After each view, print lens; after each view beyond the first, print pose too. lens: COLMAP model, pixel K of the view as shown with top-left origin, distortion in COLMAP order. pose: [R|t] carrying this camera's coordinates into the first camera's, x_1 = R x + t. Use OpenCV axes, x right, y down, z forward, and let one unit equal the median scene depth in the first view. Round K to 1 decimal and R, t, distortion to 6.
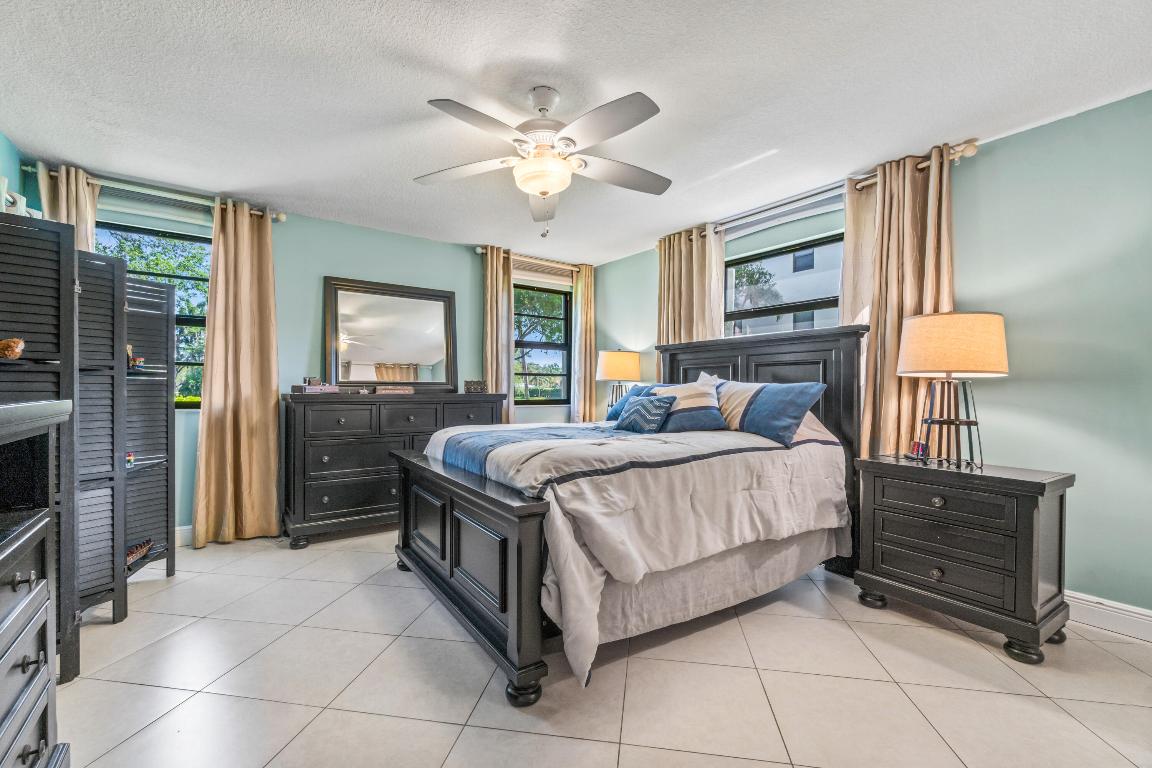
lens RADIAL K [[504.8, 0, 573.3], [0, 504.8, 389.9], [0, 0, 1]] dist [-0.001454, -0.000018]
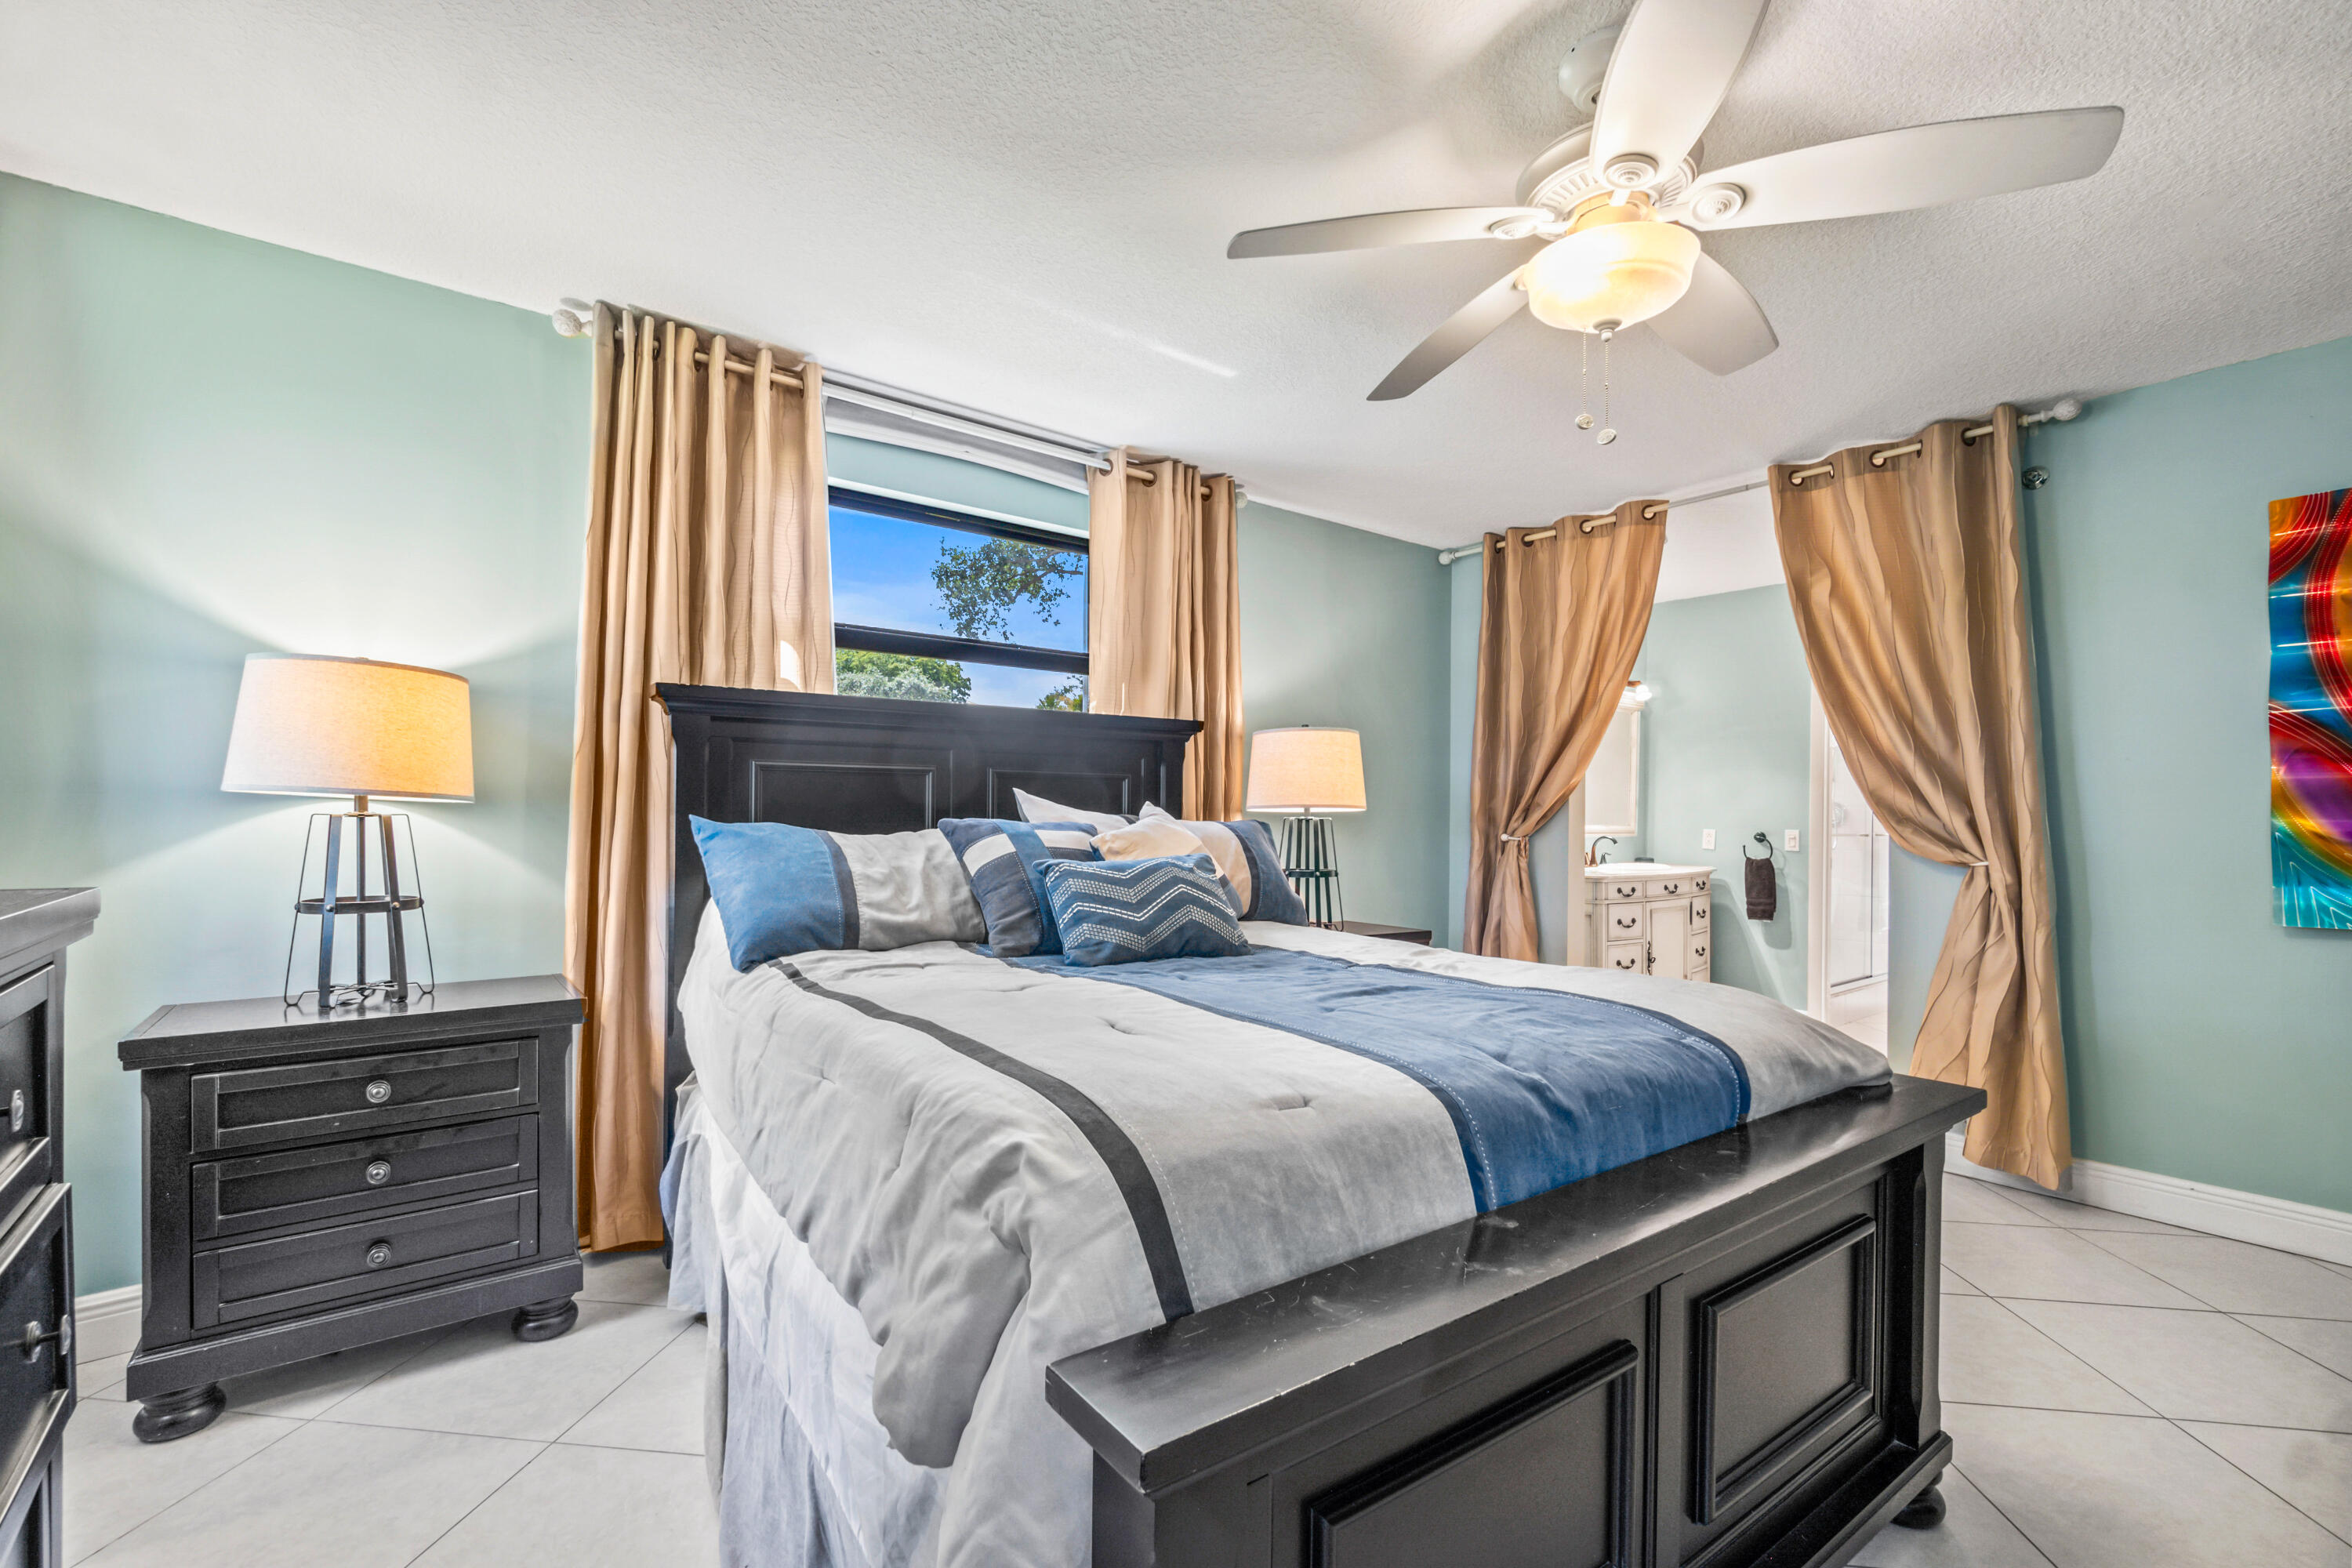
lens RADIAL K [[1062.9, 0, 1137.7], [0, 1062.9, 808.0], [0, 0, 1]] dist [0.000940, 0.000818]
pose [[-0.057987, 0.012962, 0.998233, -0.485699], [0.007042, 0.999896, -0.012575, -0.009476], [-0.998292, 0.006300, -0.058073, 0.826589]]
